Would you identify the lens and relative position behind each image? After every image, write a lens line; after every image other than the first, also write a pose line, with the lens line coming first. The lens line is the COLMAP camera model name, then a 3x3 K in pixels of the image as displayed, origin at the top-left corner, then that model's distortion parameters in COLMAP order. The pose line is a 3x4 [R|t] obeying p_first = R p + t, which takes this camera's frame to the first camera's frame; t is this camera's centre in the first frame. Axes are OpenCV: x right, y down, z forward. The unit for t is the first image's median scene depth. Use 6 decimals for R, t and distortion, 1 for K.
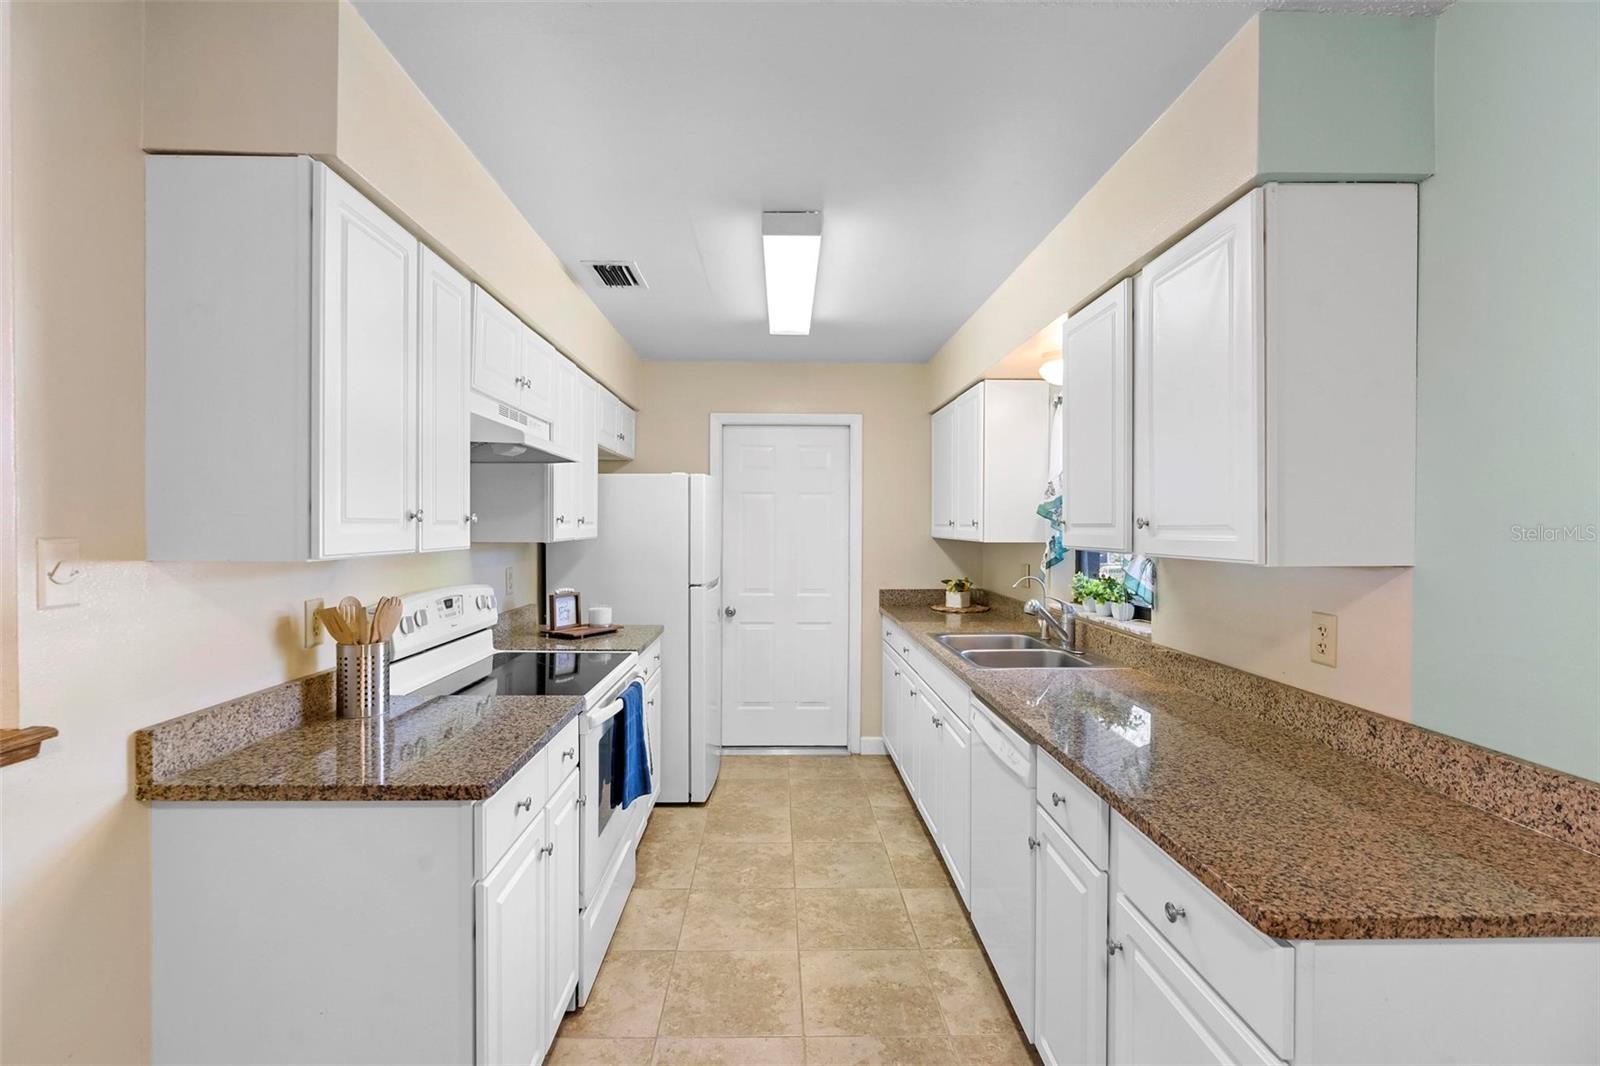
lens RADIAL K [[720.6, 0, 794.7], [0, 720.6, 532.8], [0, 0, 1]] dist [-0.005317, 0.000688]
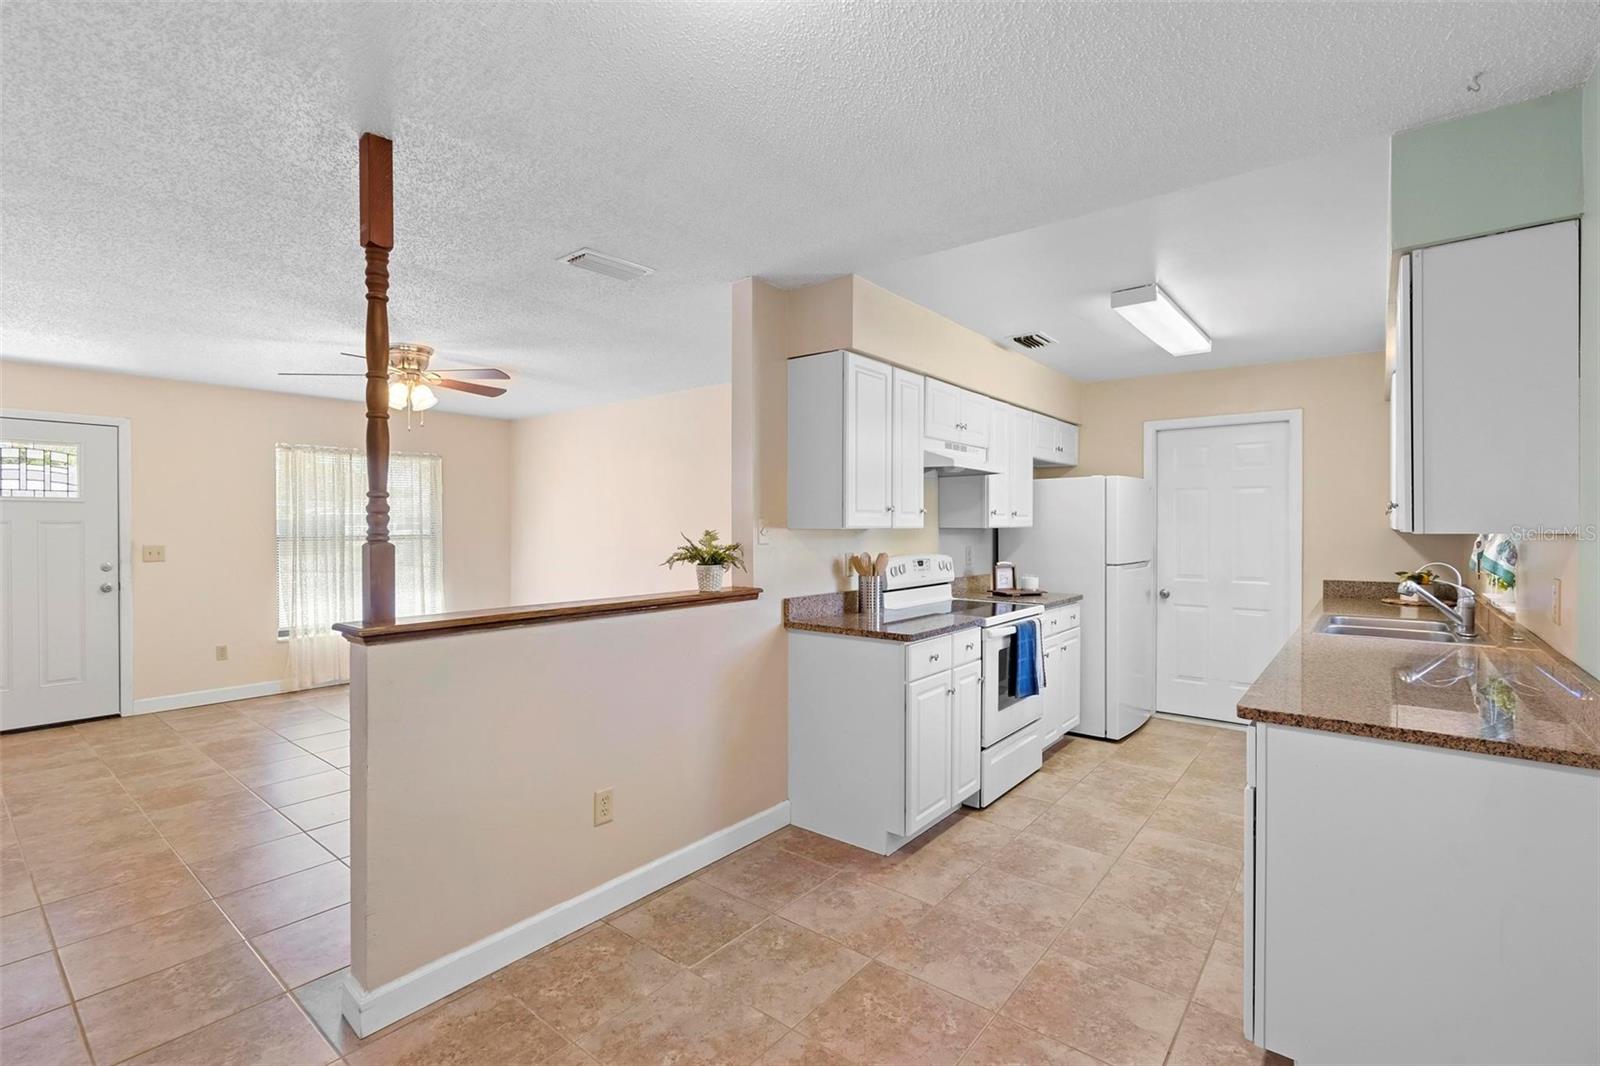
lens RADIAL K [[727.1, 0, 798.2], [0, 727.1, 527.5], [0, 0, 1]] dist [-0.002798, 0.000289]
pose [[0.764997, -0.001900, -0.644031, 0.382342], [-0.004326, 0.999958, -0.008089, 0.030250], [0.644019, 0.008974, 0.764956, -0.463976]]
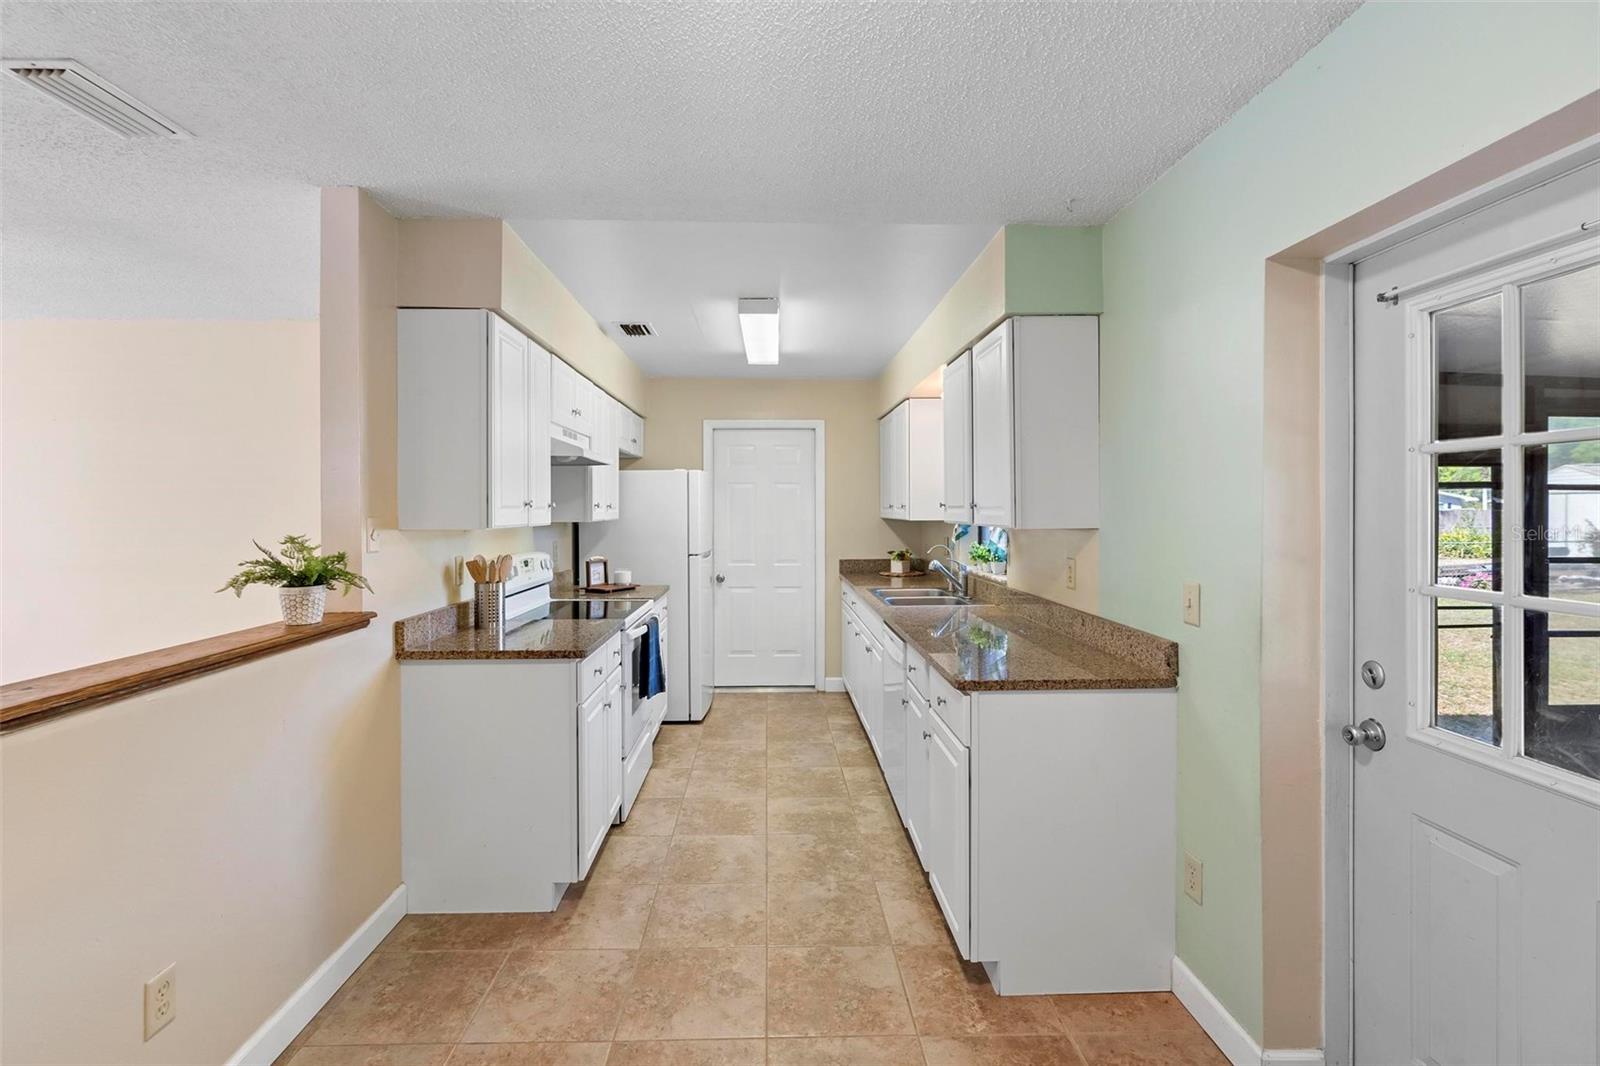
lens RADIAL K [[725.2, 0, 792.7], [0, 725.2, 512.8], [0, 0, 1]] dist [-0.005116, 0.001071]
pose [[0.999949, -0.006955, 0.007287, 0.050753], [0.007000, 0.999957, -0.006096, 0.007942], [-0.007244, 0.006146, 0.999955, -0.474841]]
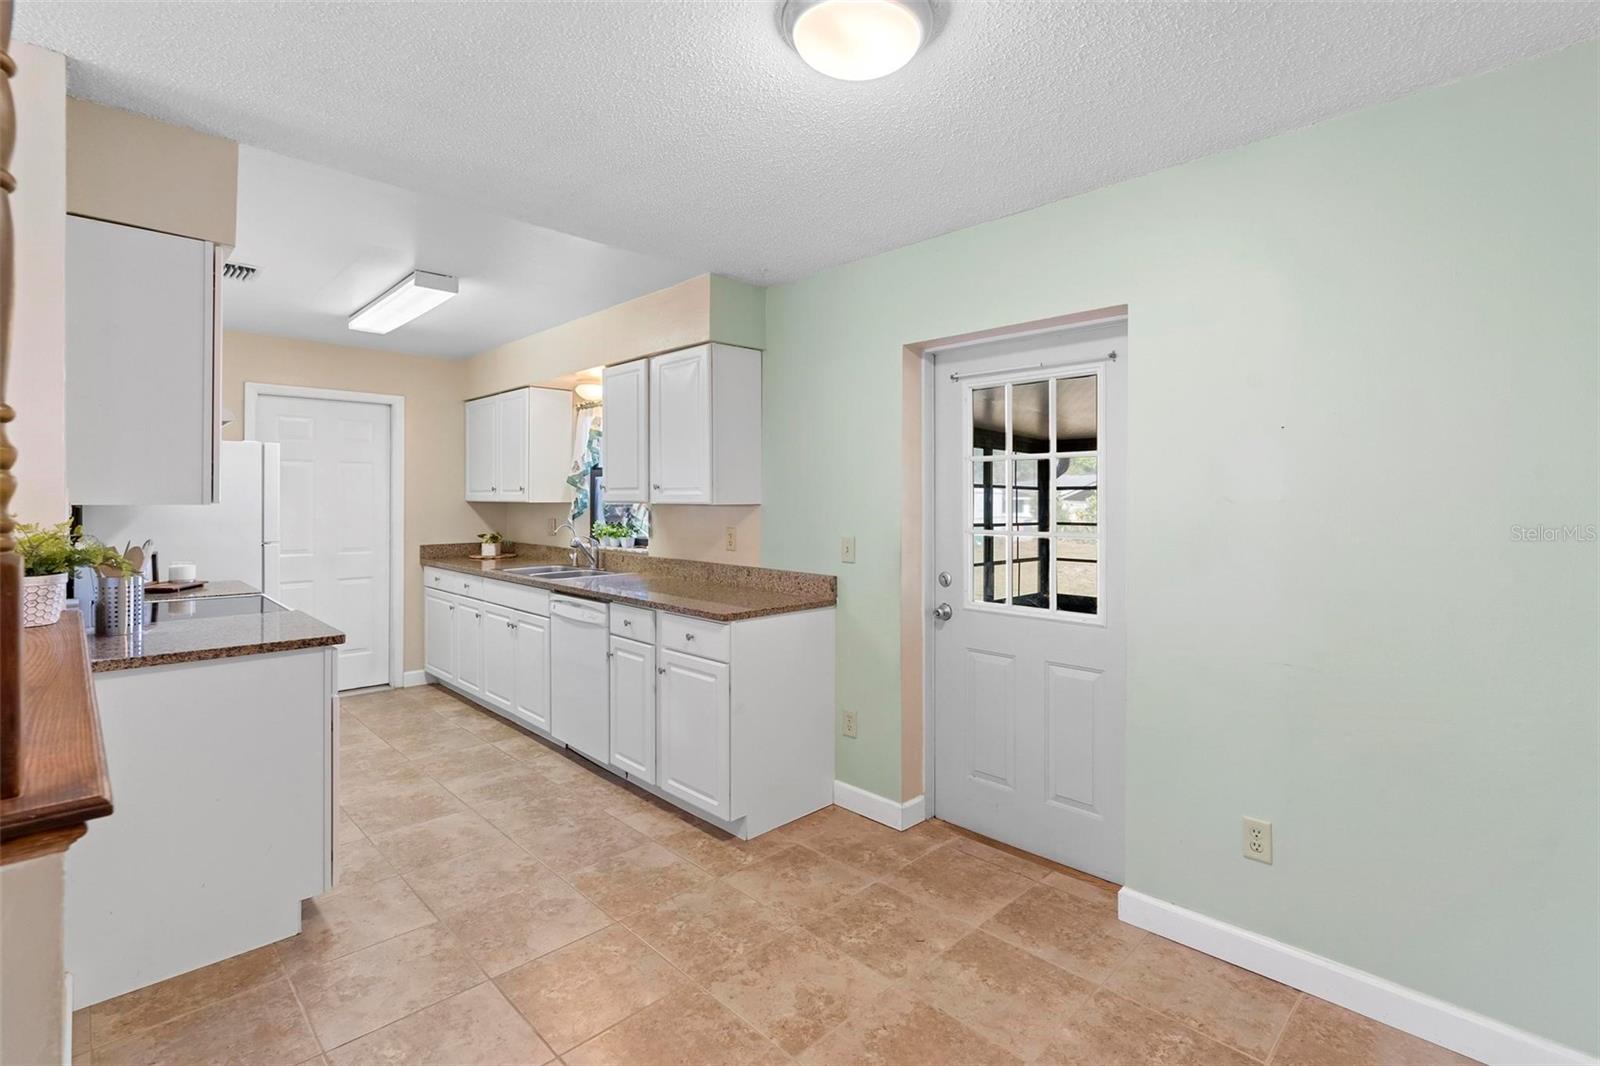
lens RADIAL K [[733.5, 0, 797.7], [0, 733.5, 493.4], [0, 0, 1]] dist [-0.009176, 0.004509]
pose [[0.730308, 0.003266, 0.683110, -0.460189], [0.007662, 0.999887, -0.012972, 0.025290], [-0.683075, 0.014708, 0.730200, -0.555262]]
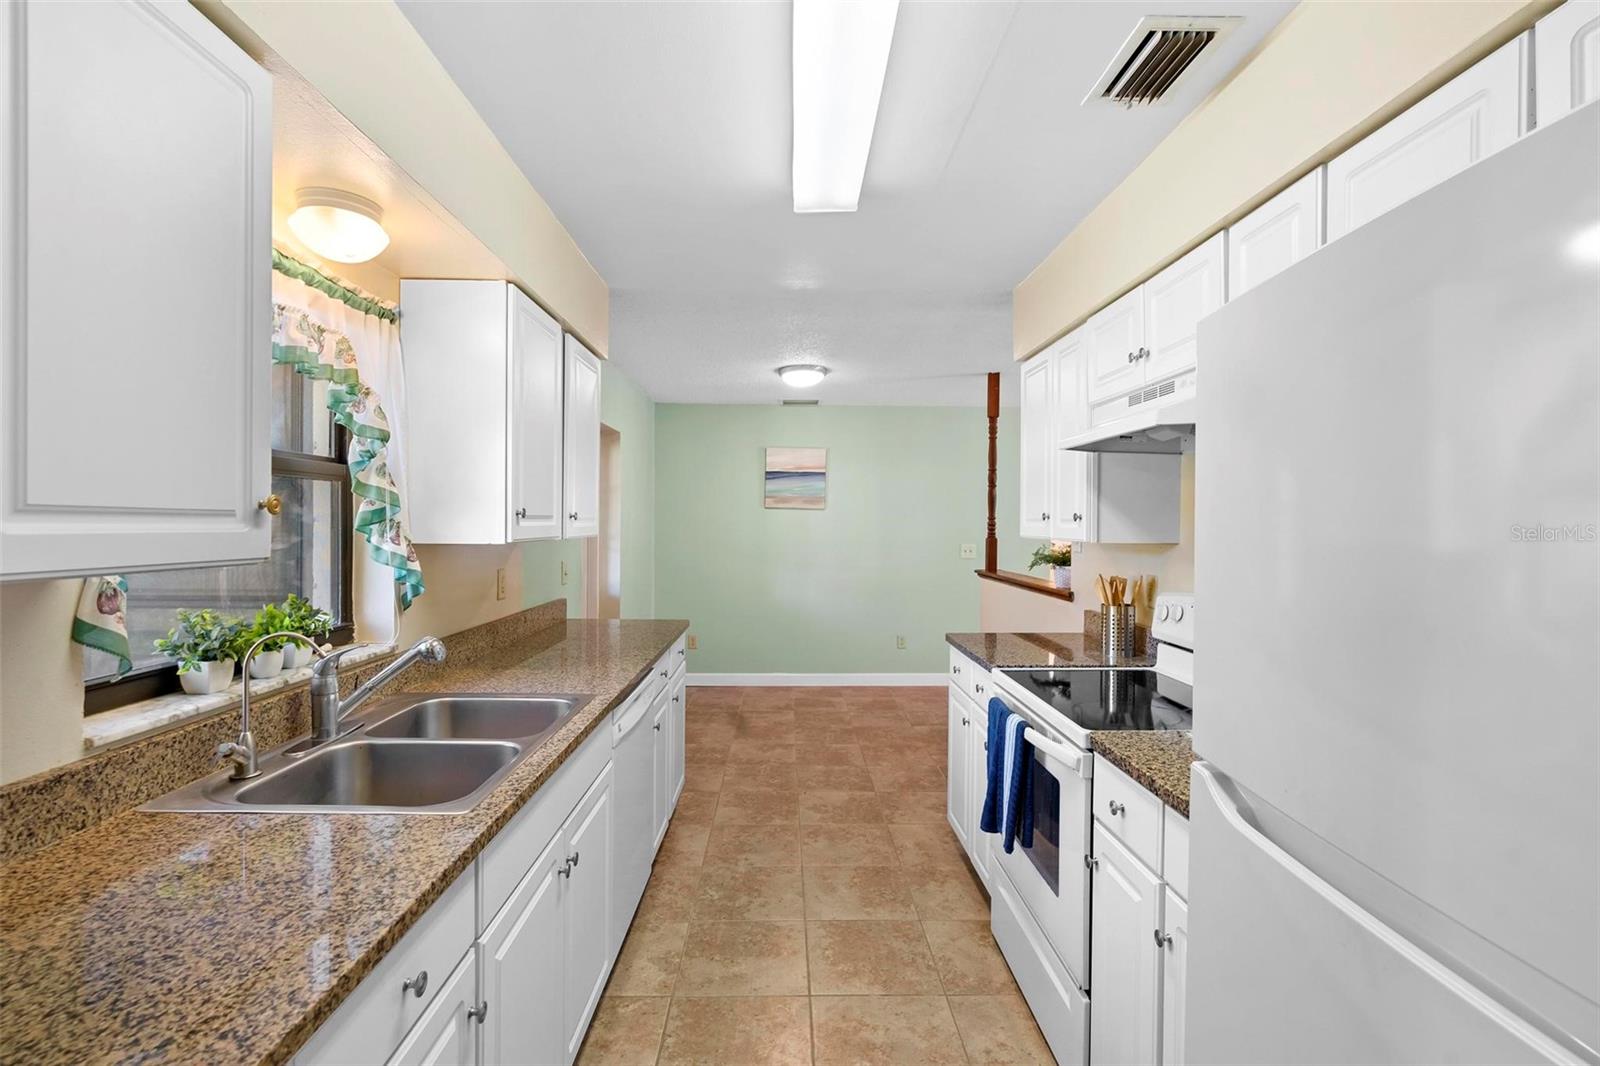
lens RADIAL K [[720.6, 0, 794.7], [0, 720.6, 532.8], [0, 0, 1]] dist [-0.005317, 0.000688]
pose [[-0.999879, -0.010237, 0.011709, 0.018446], [-0.009959, 0.999672, 0.023585, -0.013907], [-0.011947, 0.023465, -0.999653, 1.834700]]
